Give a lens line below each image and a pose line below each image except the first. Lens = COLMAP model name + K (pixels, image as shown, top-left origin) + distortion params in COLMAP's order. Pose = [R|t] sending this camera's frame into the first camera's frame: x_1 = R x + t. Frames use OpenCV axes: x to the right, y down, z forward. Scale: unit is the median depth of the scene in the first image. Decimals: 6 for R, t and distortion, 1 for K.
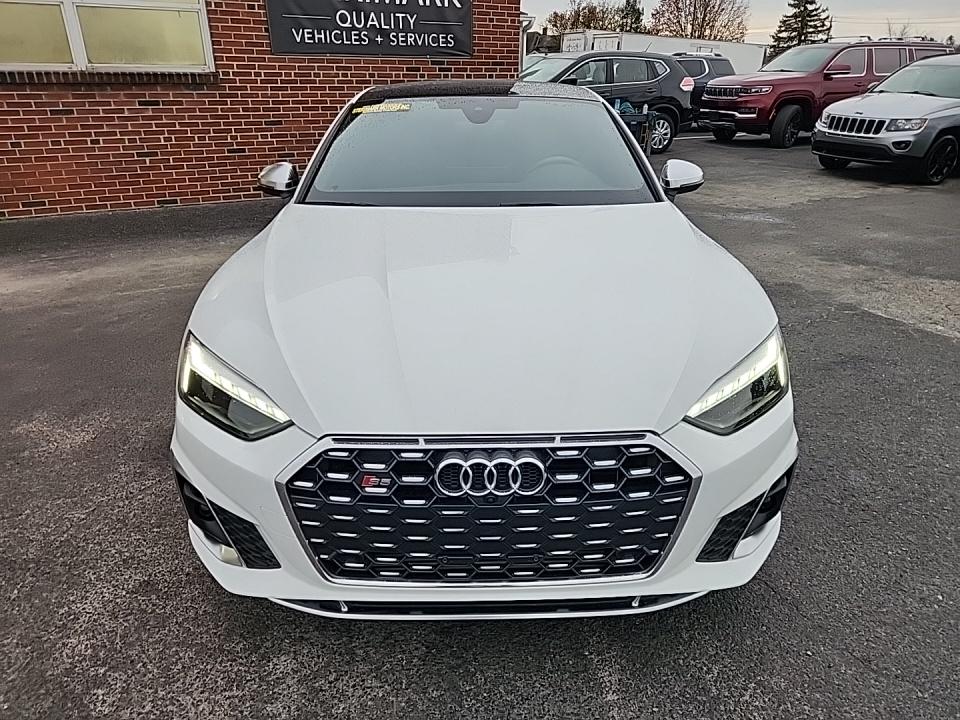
lens RADIAL K [[654.9, 0, 482.5], [0, 654.9, 360.4], [0, 0, 1]] dist [0.045353, -0.034807]
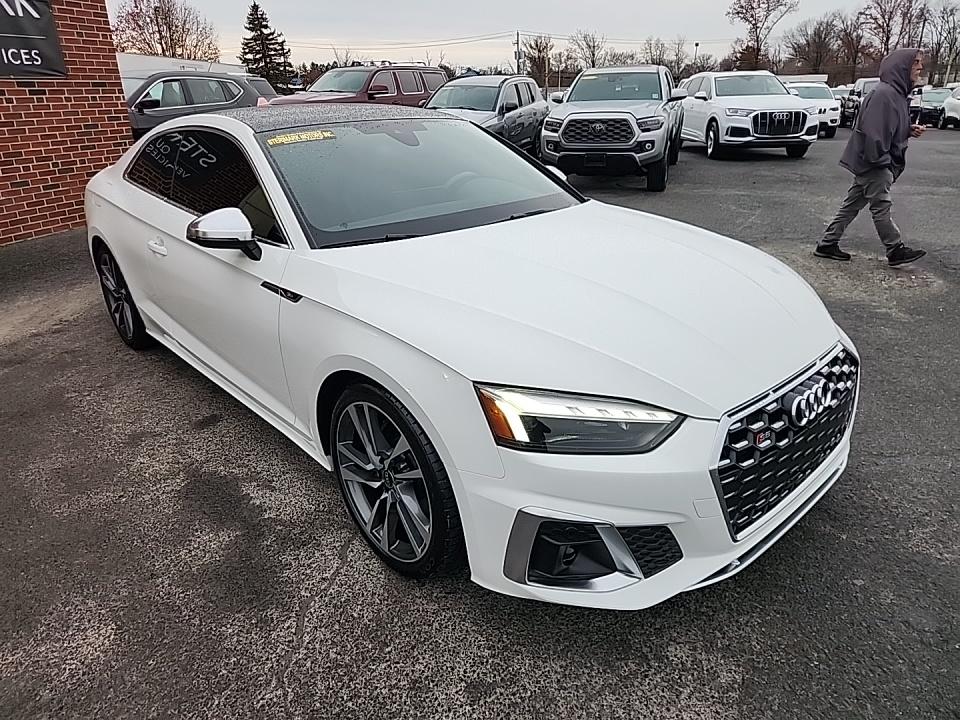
lens RADIAL K [[654.9, 0, 482.9], [0, 654.9, 359.6], [0, 0, 1]] dist [0.045353, -0.034807]
pose [[0.741506, -0.264892, 0.616442, -0.233681], [0.280603, 0.956990, 0.073697, -0.033902], [-0.609451, 0.118328, 0.783944, 0.067400]]
